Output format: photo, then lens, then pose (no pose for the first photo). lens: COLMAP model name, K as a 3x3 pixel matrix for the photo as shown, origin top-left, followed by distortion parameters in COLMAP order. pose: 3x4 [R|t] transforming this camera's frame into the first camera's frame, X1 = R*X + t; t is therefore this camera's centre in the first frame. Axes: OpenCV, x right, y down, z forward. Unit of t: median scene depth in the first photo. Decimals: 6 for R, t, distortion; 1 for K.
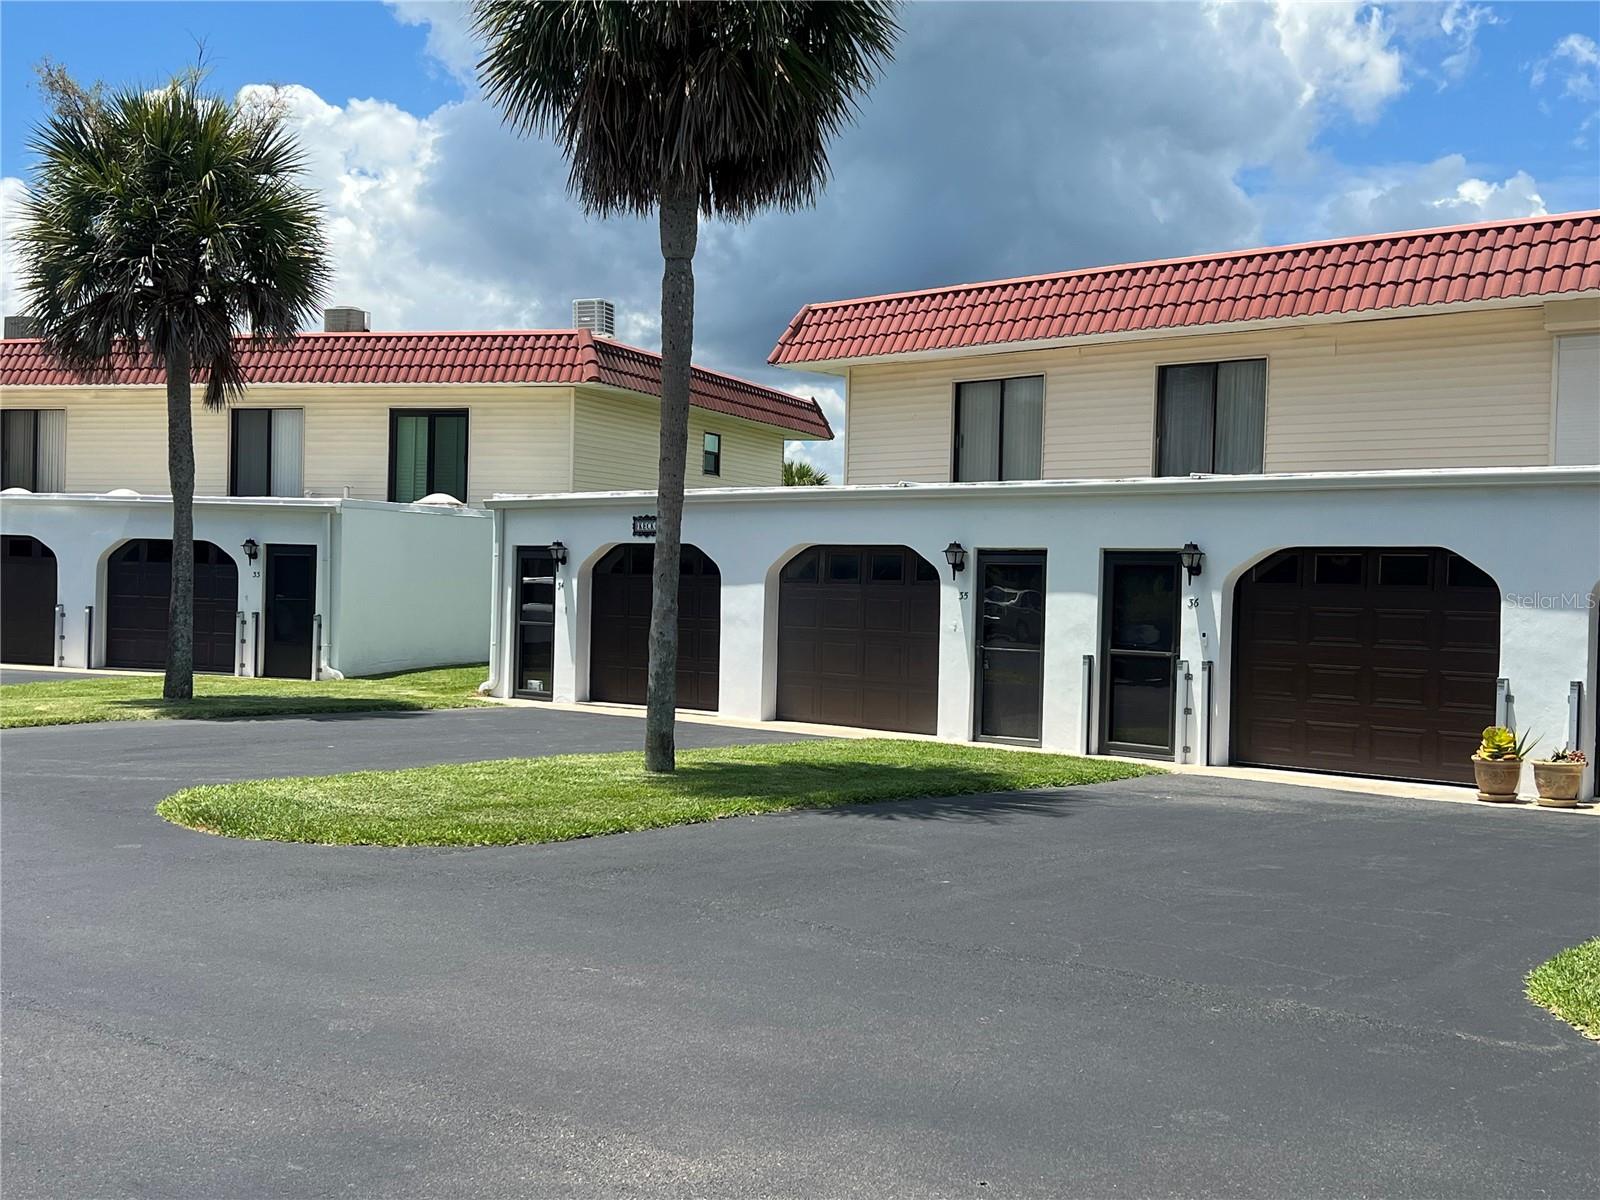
lens RADIAL K [[1833.7, 0, 800.0], [0, 1833.7, 600.0], [0, 0, 1]] dist [-0.121975, -0.015703]
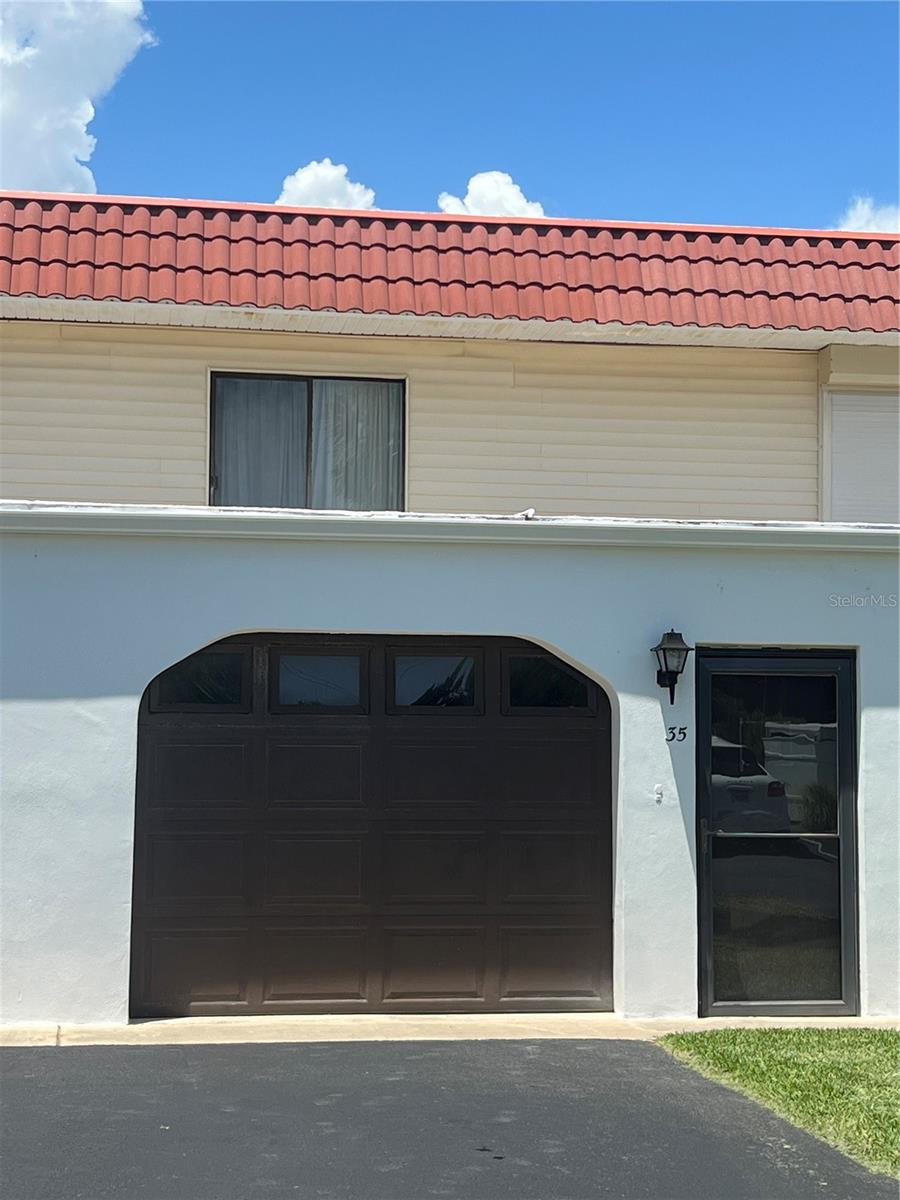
lens RADIAL K [[2121.6, 0, 450.0], [0, 2121.6, 600.0], [0, 0, 1]] dist [0.202657, -0.146630]
pose [[0.603995, 0.051012, 0.795354, -0.393981], [0.013451, 0.997155, -0.074170, 0.003414], [-0.796874, 0.055497, 0.601591, 0.618072]]
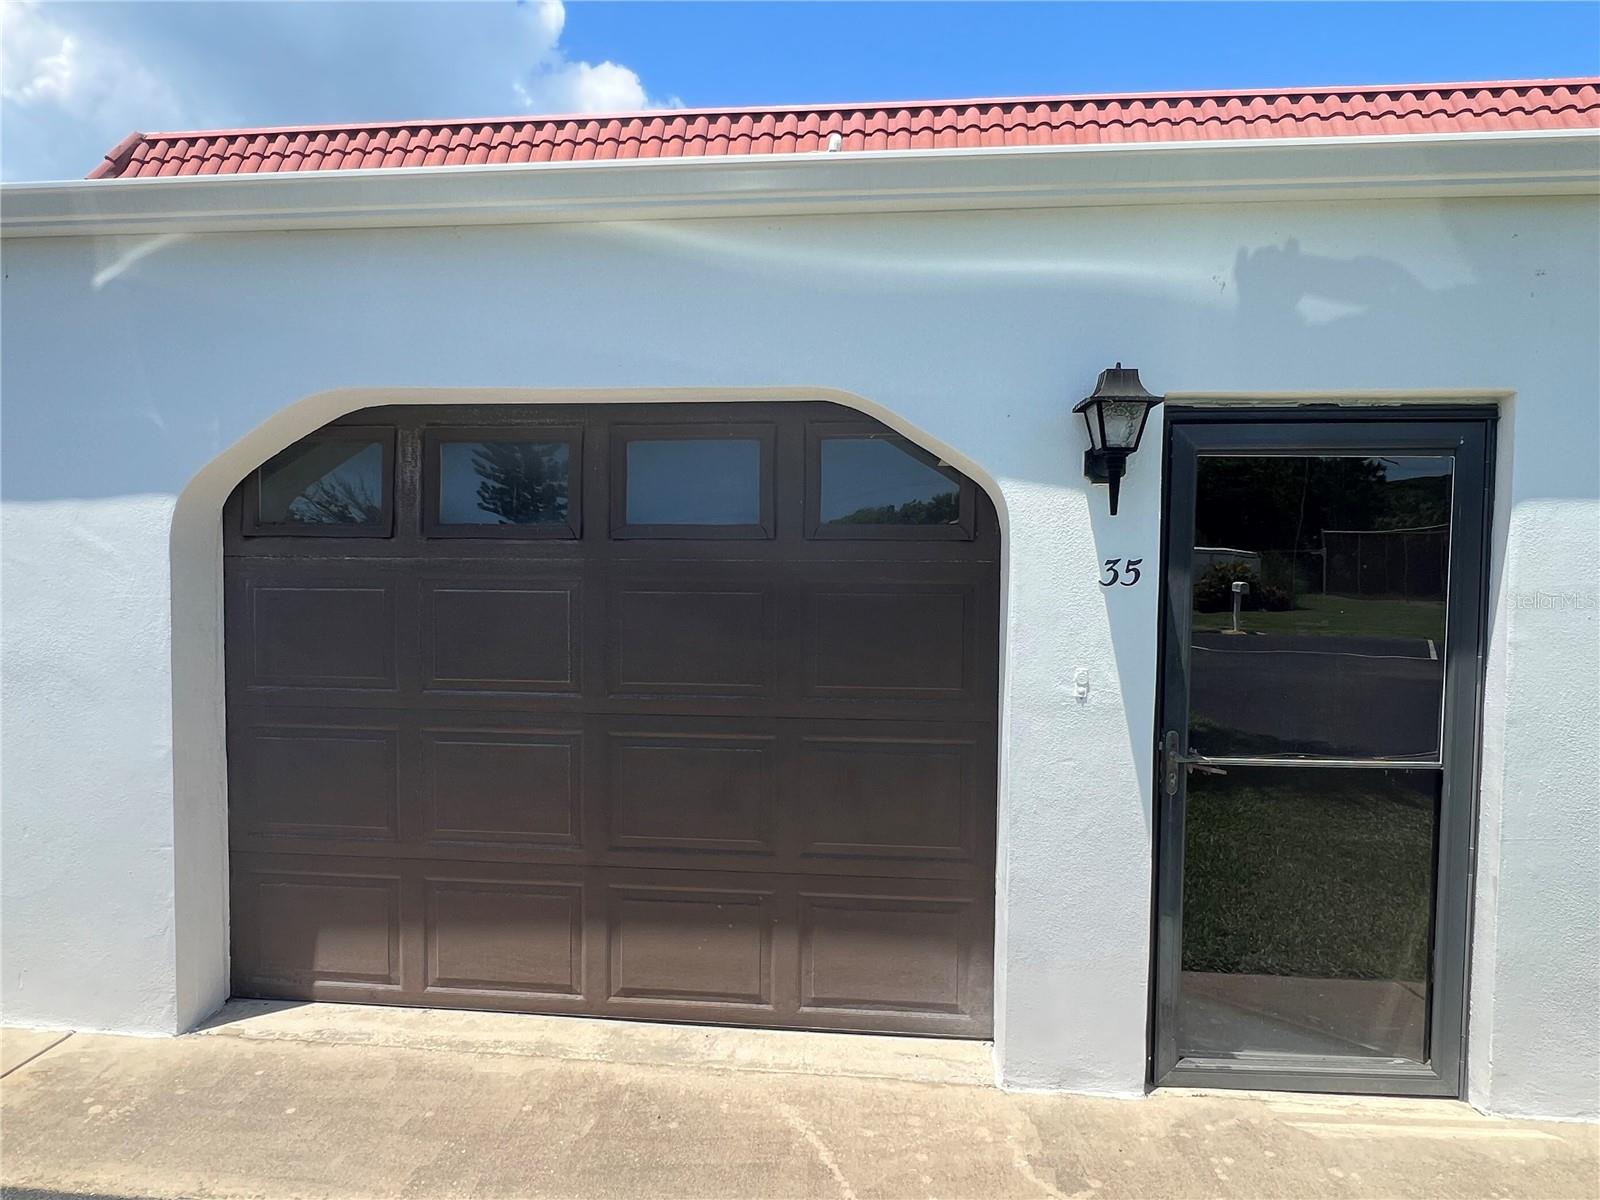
lens RADIAL K [[902.0, 0, 797.8], [0, 902.0, 613.2], [0, 0, 1]] dist [0.002374, -0.000338]
pose [[0.776606, -0.038246, 0.628825, -0.031310], [0.011459, 0.998848, 0.046599, -0.002756], [-0.629883, -0.028984, 0.776149, 0.836264]]
